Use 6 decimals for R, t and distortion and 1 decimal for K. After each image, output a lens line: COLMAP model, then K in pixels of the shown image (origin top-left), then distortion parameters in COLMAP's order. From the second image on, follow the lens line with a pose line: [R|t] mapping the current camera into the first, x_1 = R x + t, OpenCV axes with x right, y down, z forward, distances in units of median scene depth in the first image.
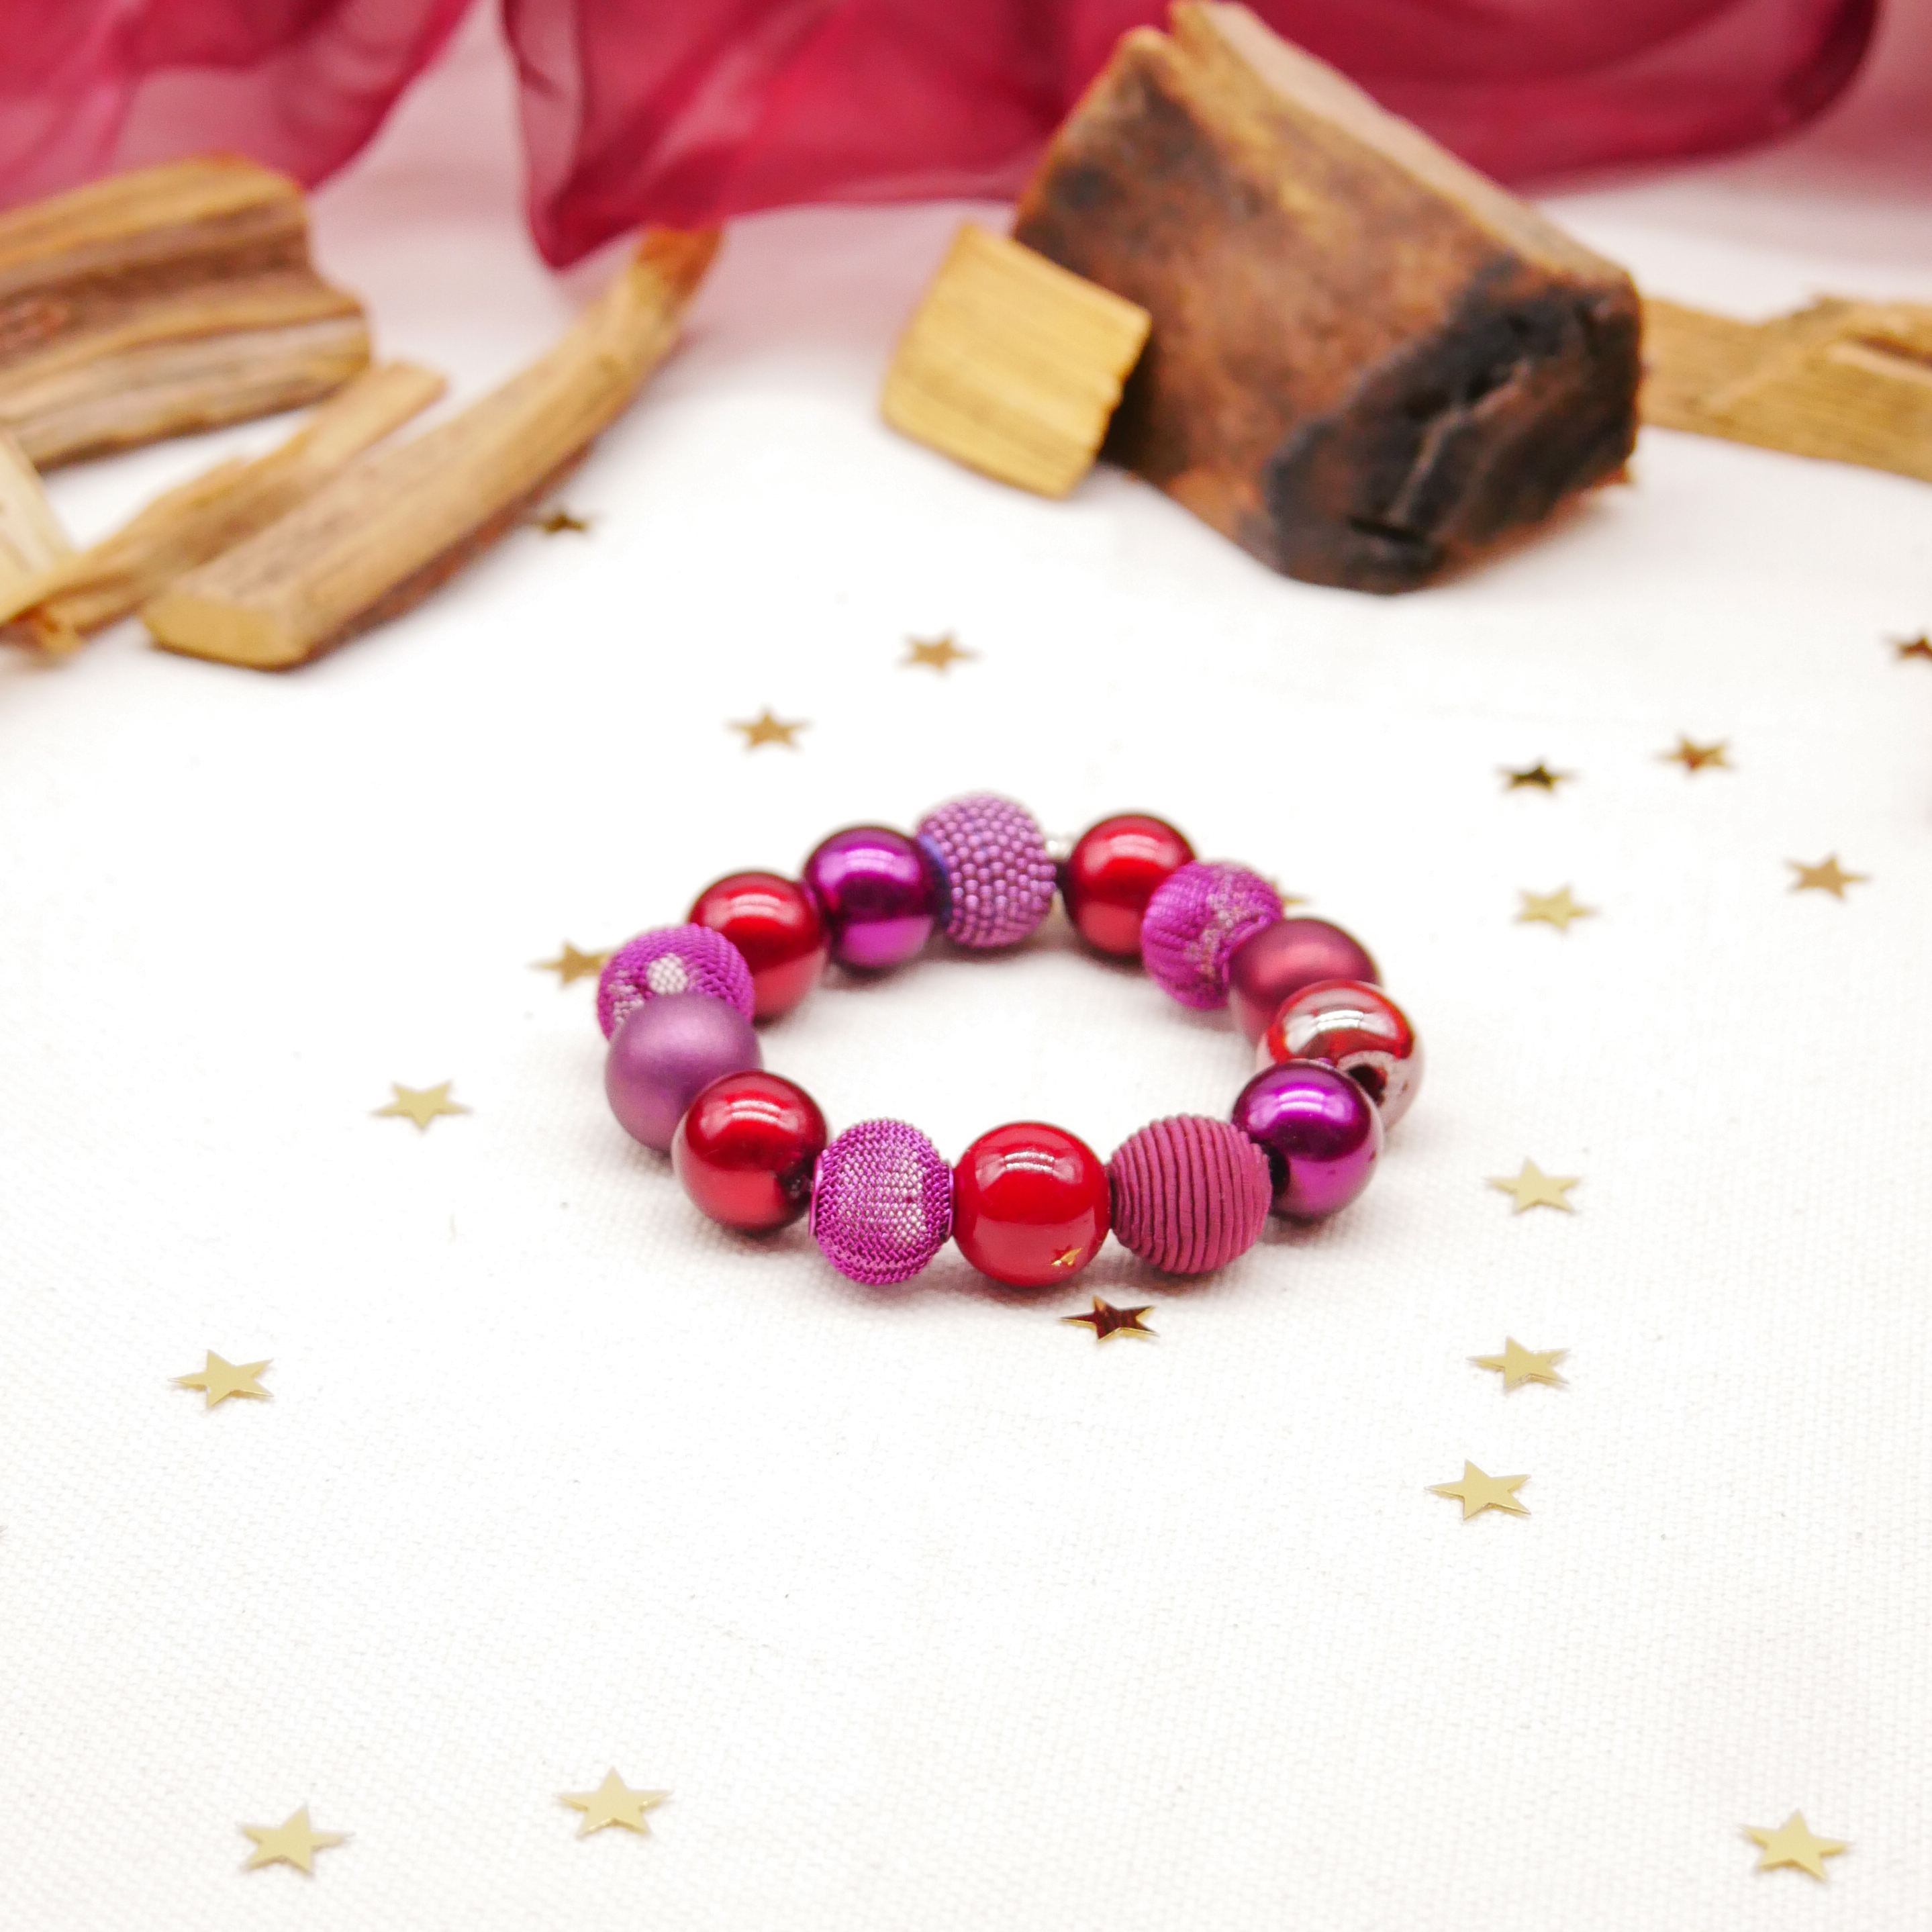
lens RADIAL K [[5931.0, 0, 1063.3], [0, 5931.0, 966.5], [0, 0, 1]] dist [0.424876, -7.818956]
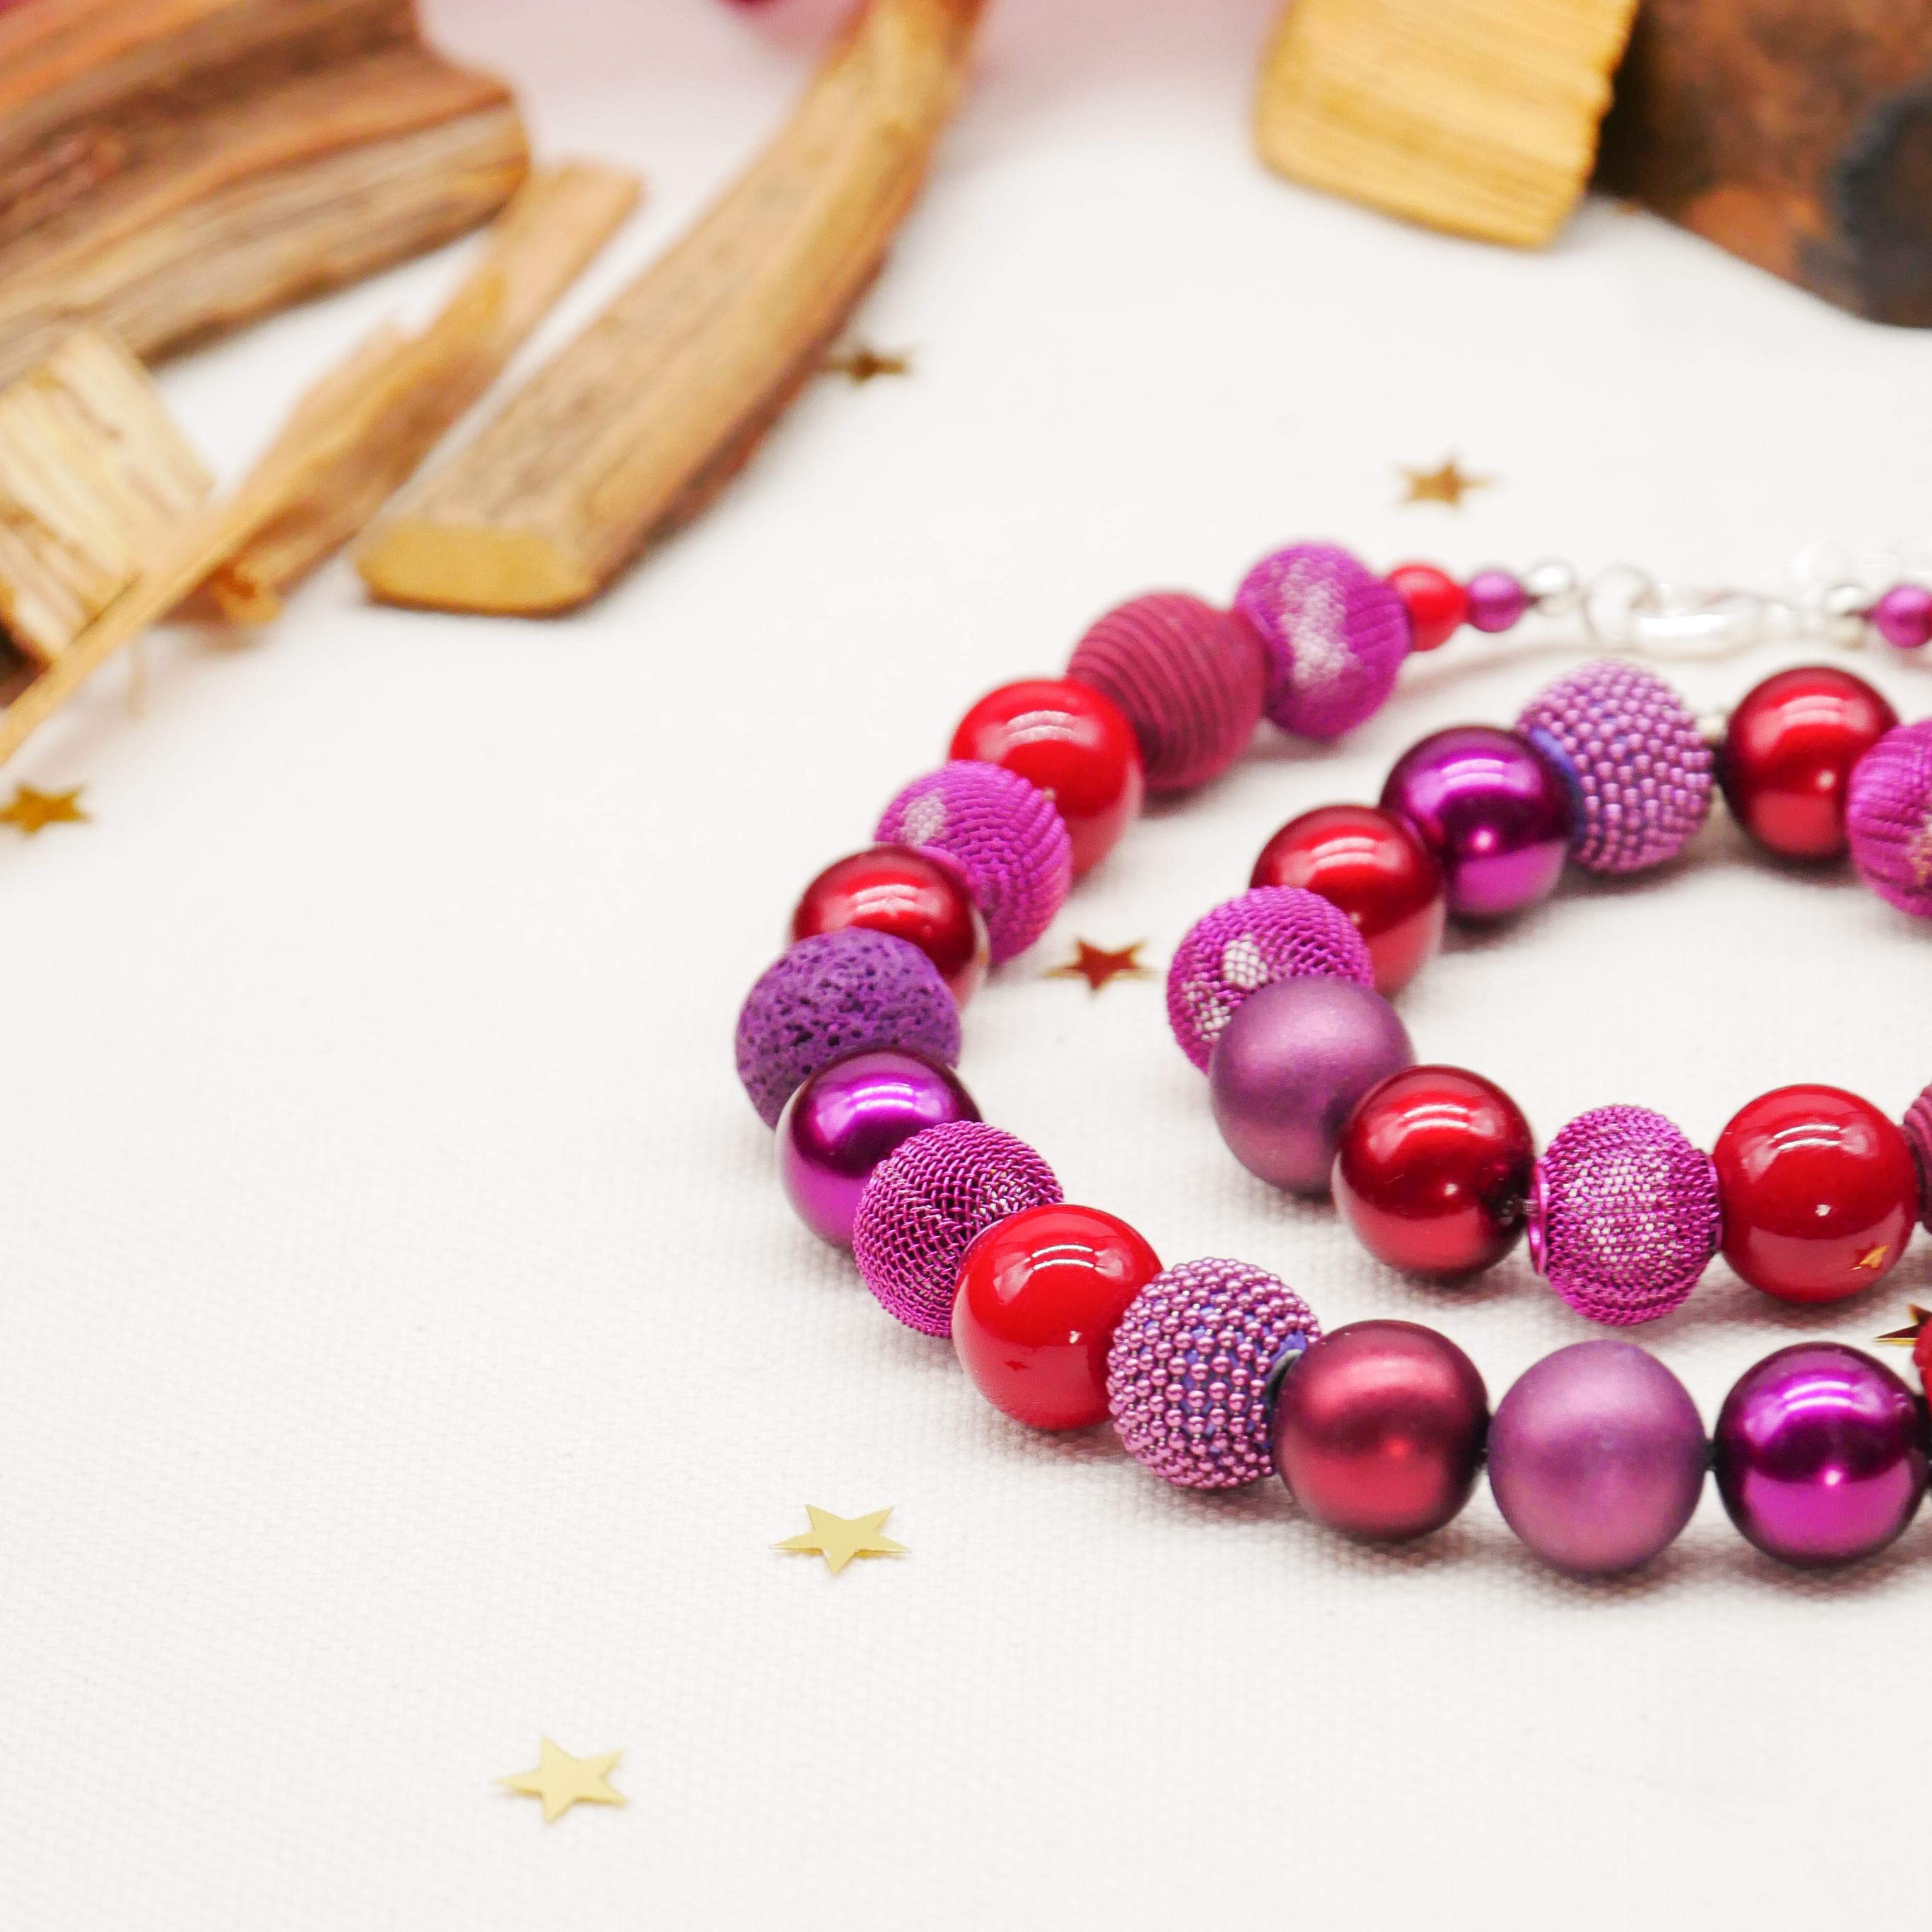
lens RADIAL K [[10722.7, 0, 1128.0], [0, 10722.7, 965.1], [0, 0, 1]] dist [0.173123, 3.726409]
pose [[0.991527, -0.119005, 0.052074, -0.145476], [0.118850, 0.992894, 0.006069, -0.007097], [-0.052426, 0.000171, 0.998625, -0.334581]]
